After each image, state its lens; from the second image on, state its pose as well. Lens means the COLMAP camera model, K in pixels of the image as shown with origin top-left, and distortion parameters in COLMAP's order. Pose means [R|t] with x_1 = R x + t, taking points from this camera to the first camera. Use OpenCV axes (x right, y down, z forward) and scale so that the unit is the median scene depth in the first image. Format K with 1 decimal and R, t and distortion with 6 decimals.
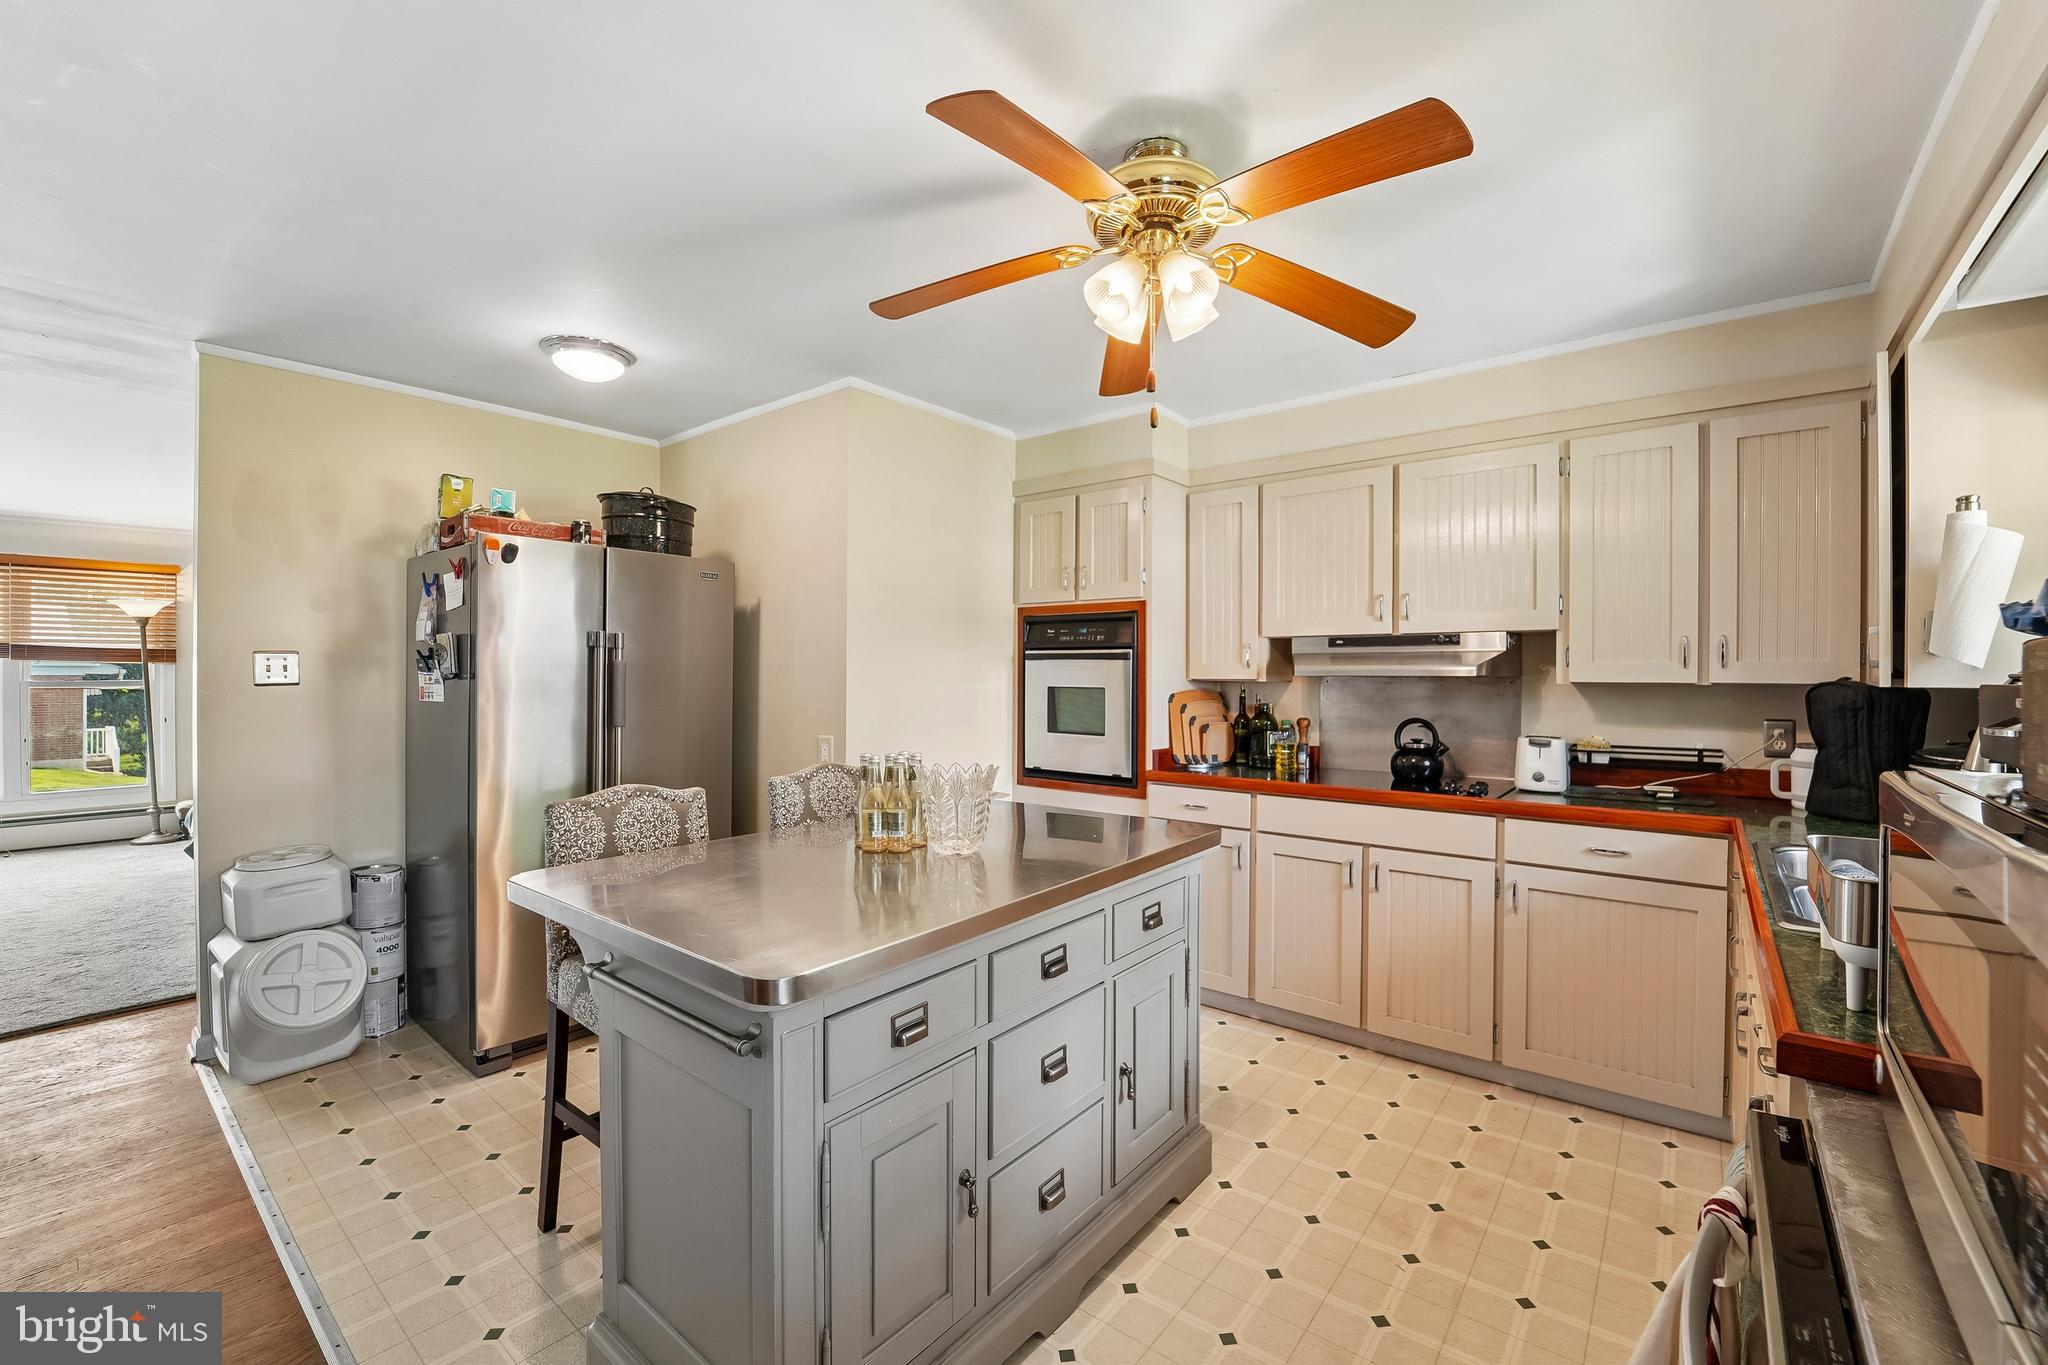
lens RADIAL K [[834.1, 0, 1029.8], [0, 834.1, 676.6], [0, 0, 1]] dist [-0.023614, -0.000086]
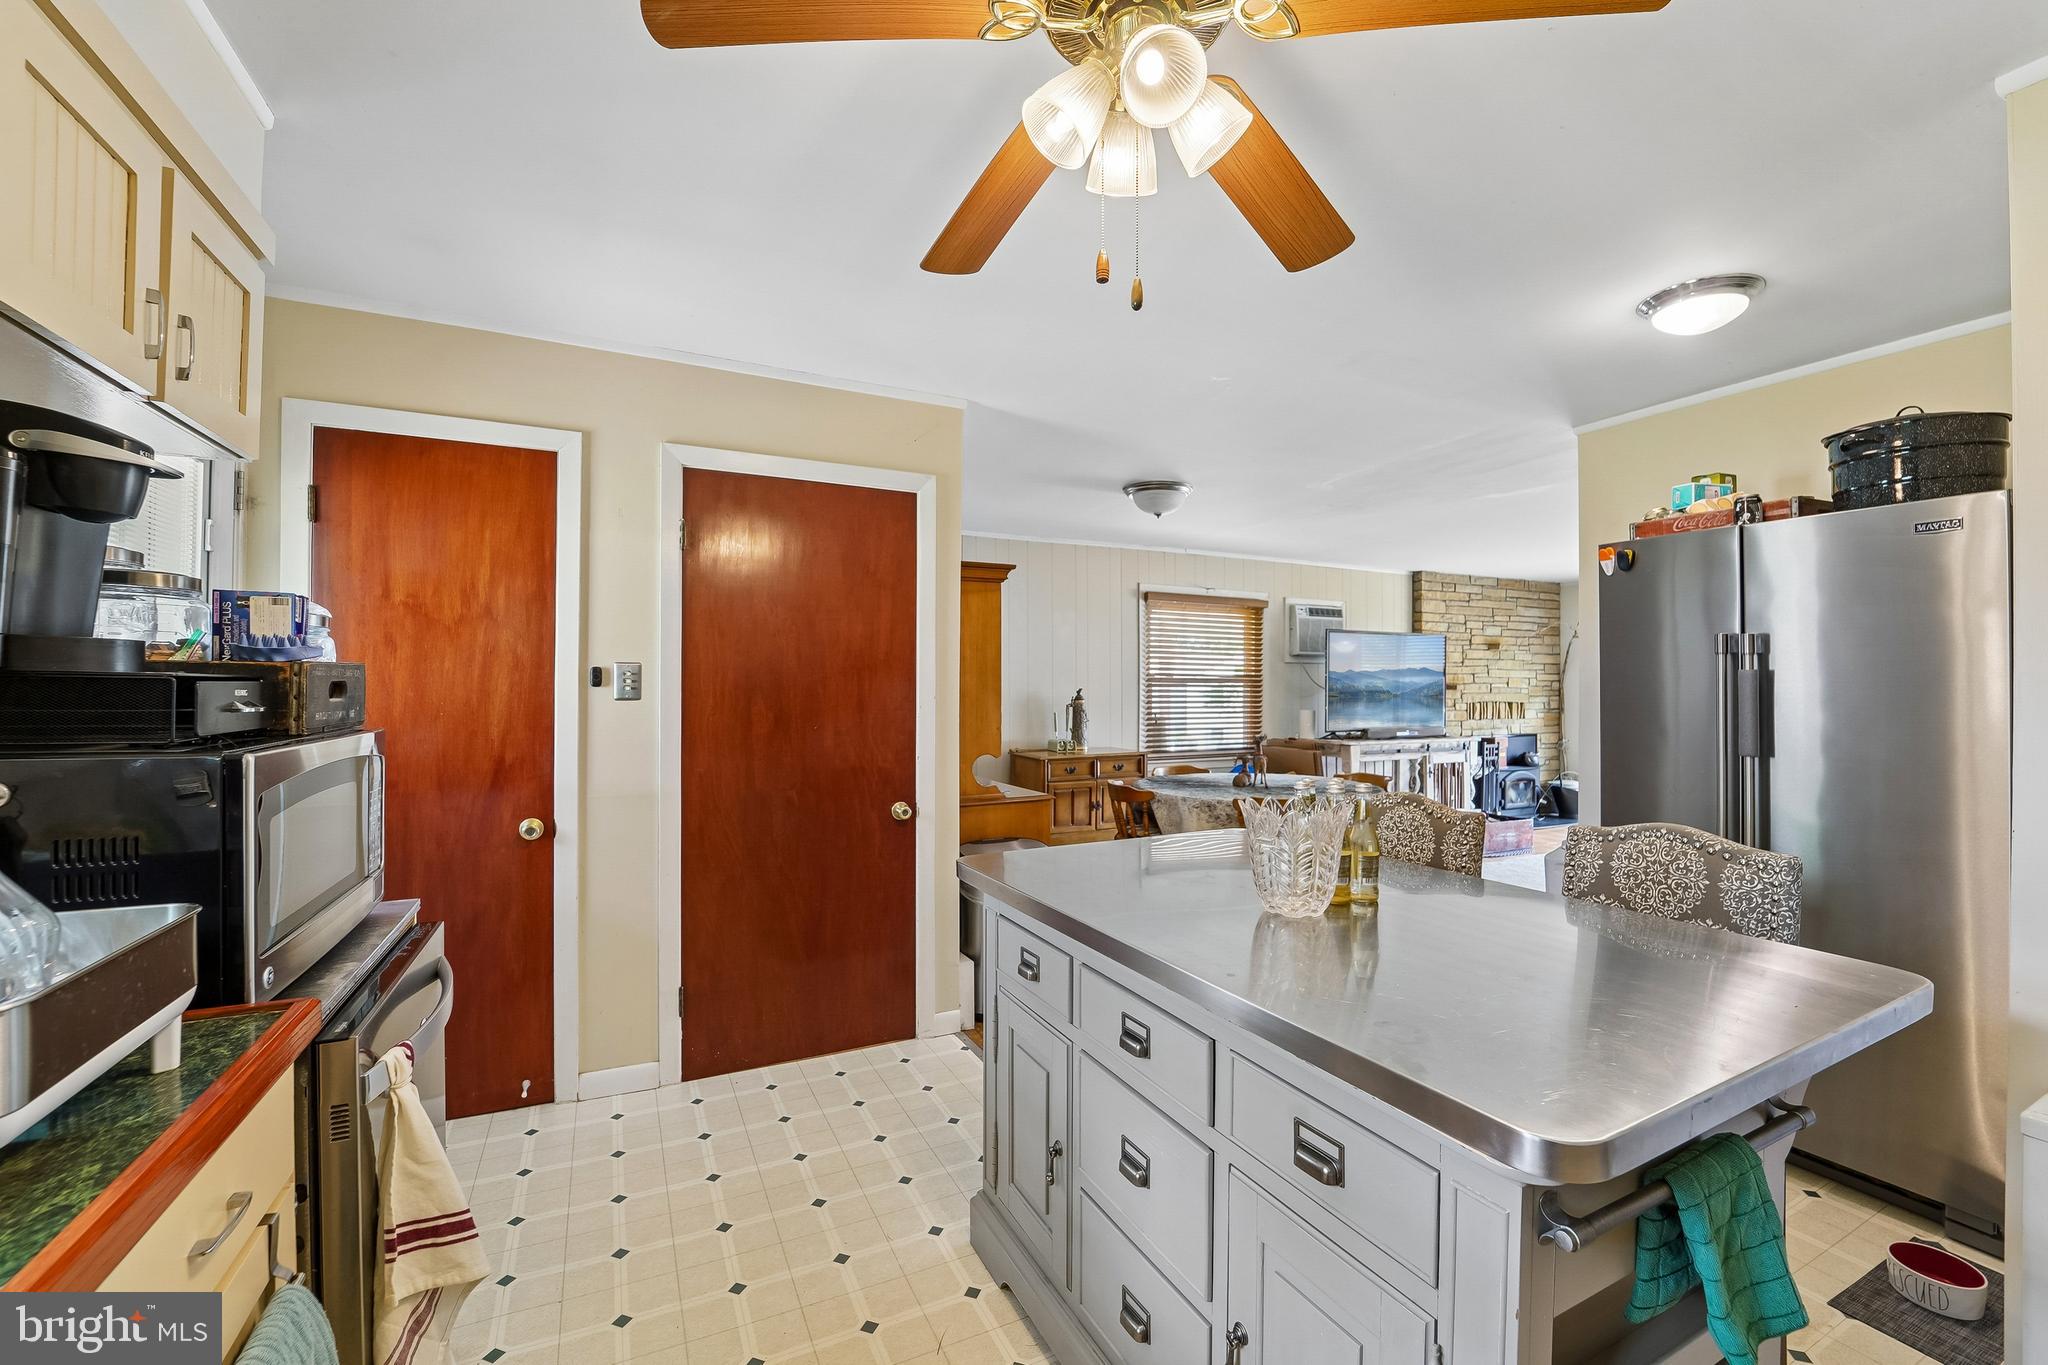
lens RADIAL K [[834.1, 0, 1029.8], [0, 834.1, 676.6], [0, 0, 1]] dist [-0.023614, -0.000086]
pose [[-0.419414, -0.013222, -0.907699, 0.557520], [-0.006497, 0.999912, -0.011563, 0.000176], [0.907772, 0.001047, -0.419463, 0.849241]]
